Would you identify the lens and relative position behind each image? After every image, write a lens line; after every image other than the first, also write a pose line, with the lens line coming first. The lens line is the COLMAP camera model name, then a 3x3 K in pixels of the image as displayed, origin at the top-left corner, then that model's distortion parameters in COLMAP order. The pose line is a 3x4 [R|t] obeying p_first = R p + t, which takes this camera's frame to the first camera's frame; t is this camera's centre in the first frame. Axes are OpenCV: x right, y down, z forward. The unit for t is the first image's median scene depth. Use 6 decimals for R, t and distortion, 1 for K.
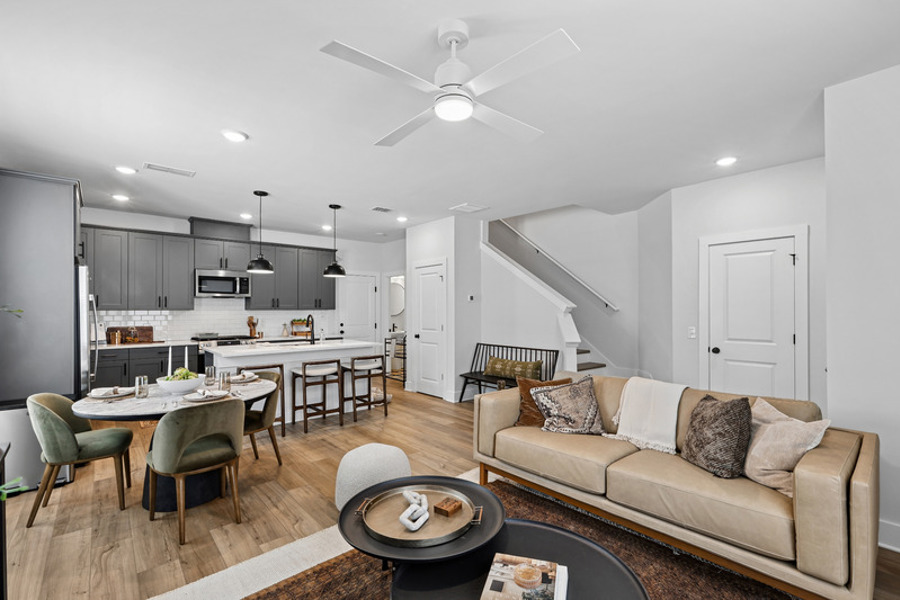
lens RADIAL K [[397.9, 0, 450.8], [0, 397.9, 302.6], [0, 0, 1]] dist [0.000617, -0.000067]
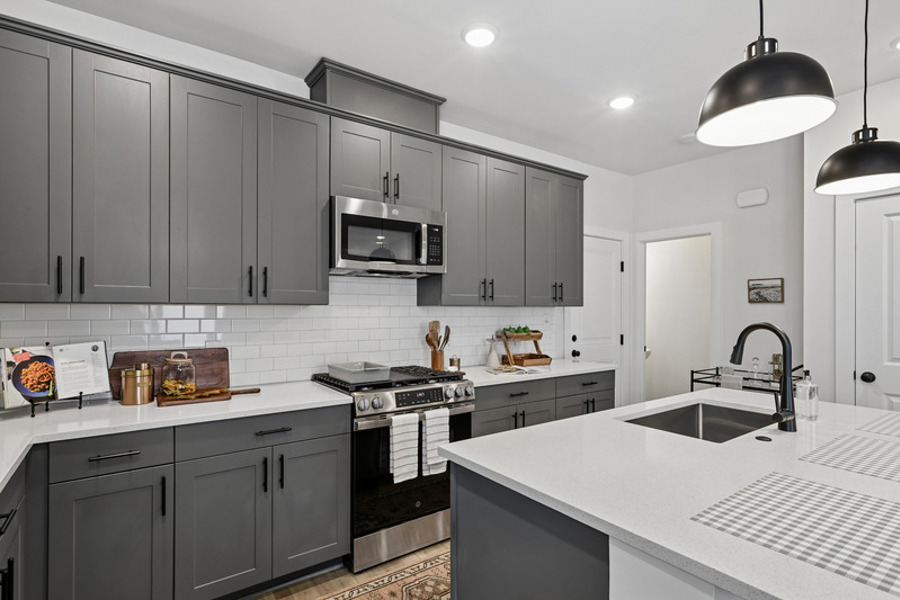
lens RADIAL K [[450.8, 0, 449.7], [0, 450.8, 303.4], [0, 0, 1]] dist [0.003192, 0.000615]
pose [[0.995118, 0.006632, -0.098466, -0.470232], [-0.005725, 0.999939, 0.009489, 0.011658], [0.098523, -0.008879, 0.995095, 0.562472]]
